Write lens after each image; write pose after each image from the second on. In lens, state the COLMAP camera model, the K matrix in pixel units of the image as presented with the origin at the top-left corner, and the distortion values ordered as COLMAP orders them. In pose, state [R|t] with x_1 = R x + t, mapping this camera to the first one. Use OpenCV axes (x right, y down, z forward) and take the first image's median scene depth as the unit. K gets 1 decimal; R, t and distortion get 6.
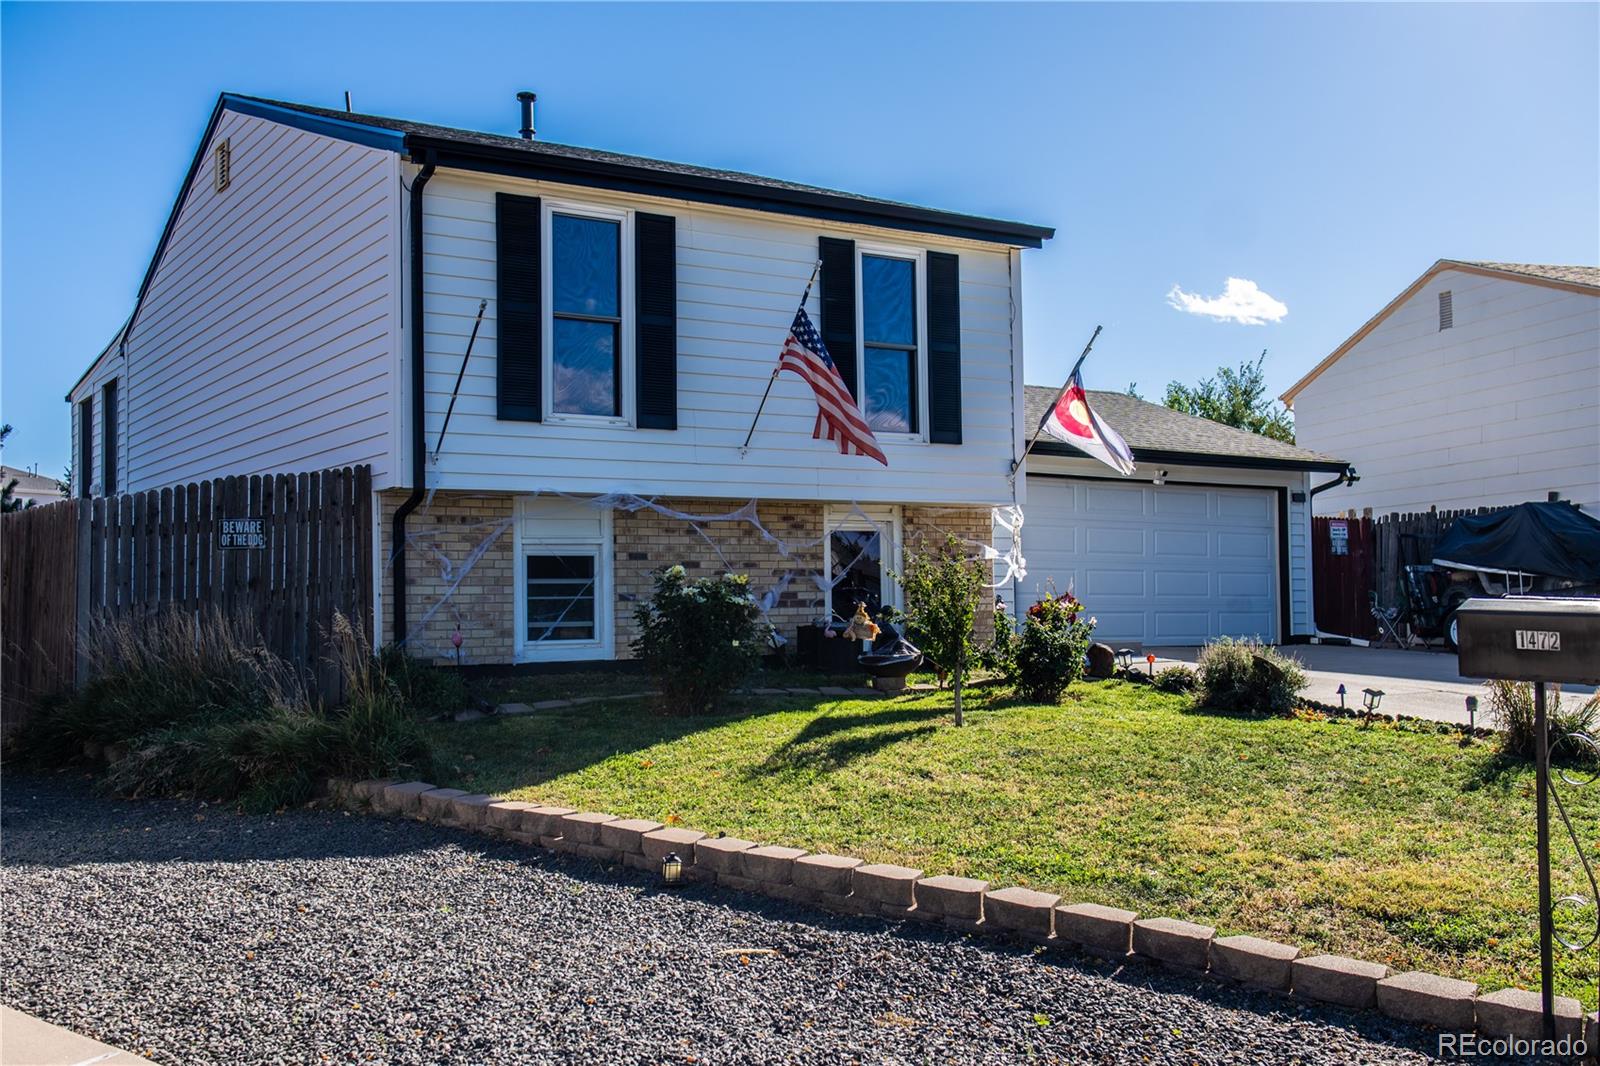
lens RADIAL K [[1591.7, 0, 796.6], [0, 1591.7, 532.6], [0, 0, 1]] dist [-0.001071, 0.000000]
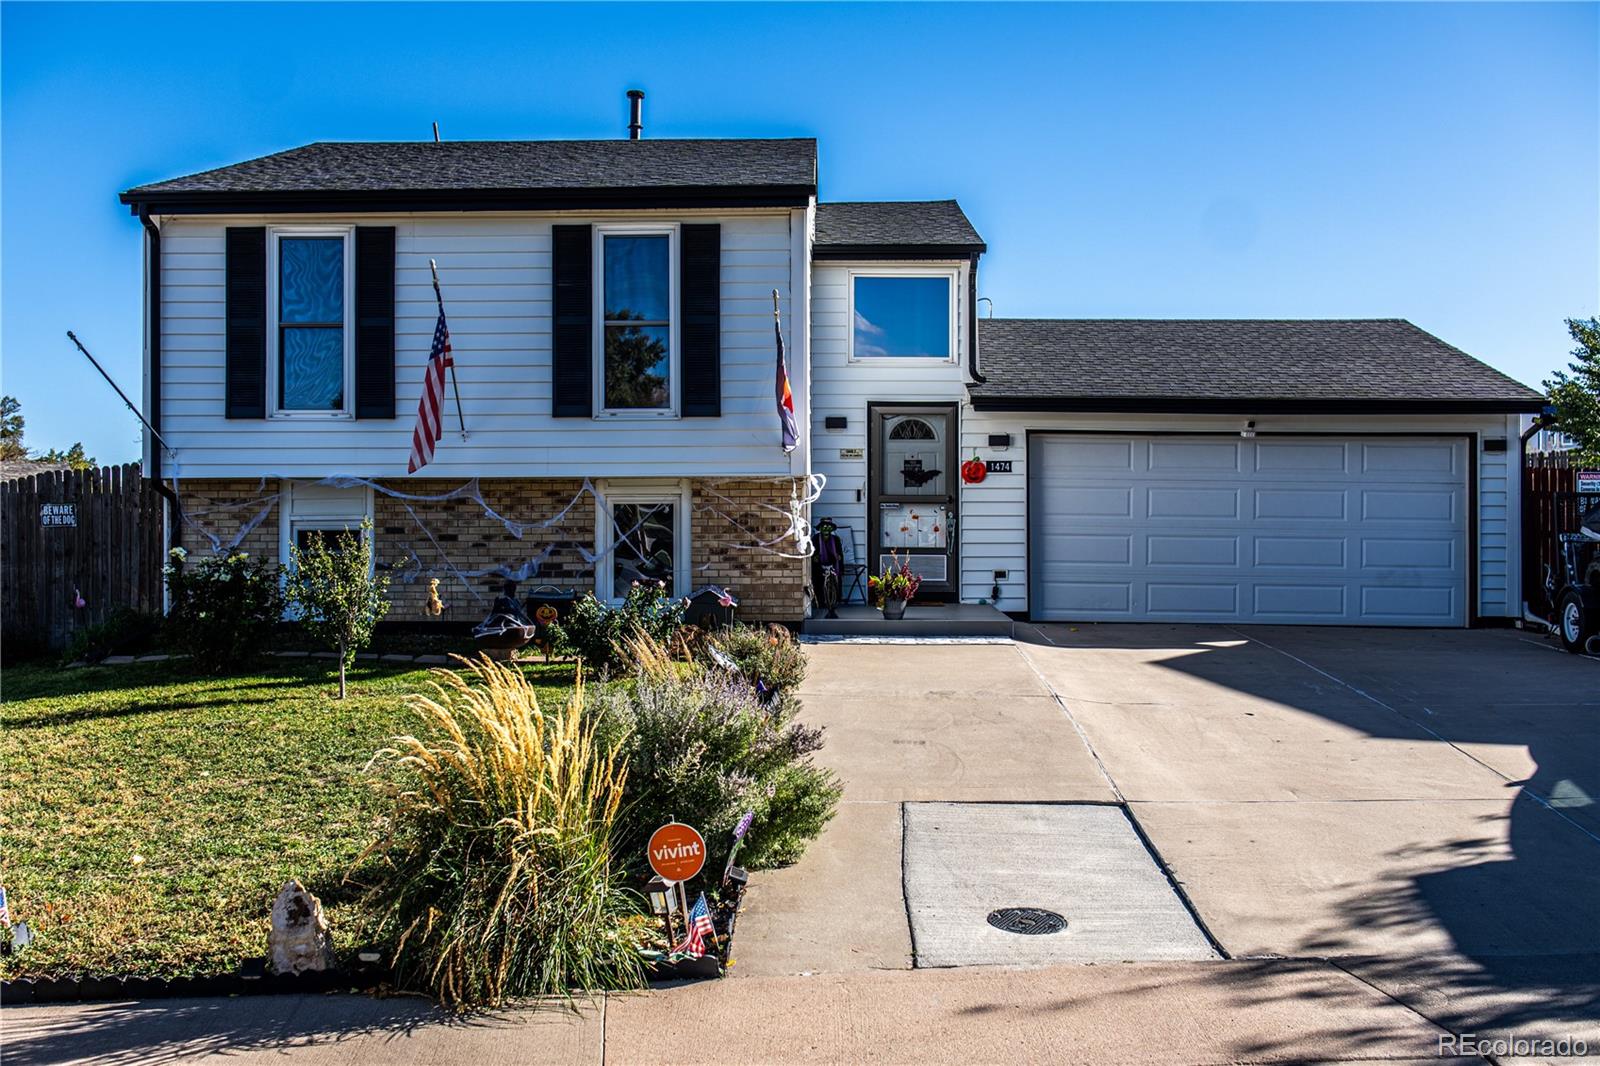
lens RADIAL K [[1591.7, 0, 796.1], [0, 1591.7, 534.8], [0, 0, 1]] dist [-0.001071, 0.000000]
pose [[0.826298, 0.010816, -0.563129, 0.760714], [0.014424, 0.999081, 0.040354, -0.023264], [0.563048, -0.041466, 0.825383, 0.222392]]
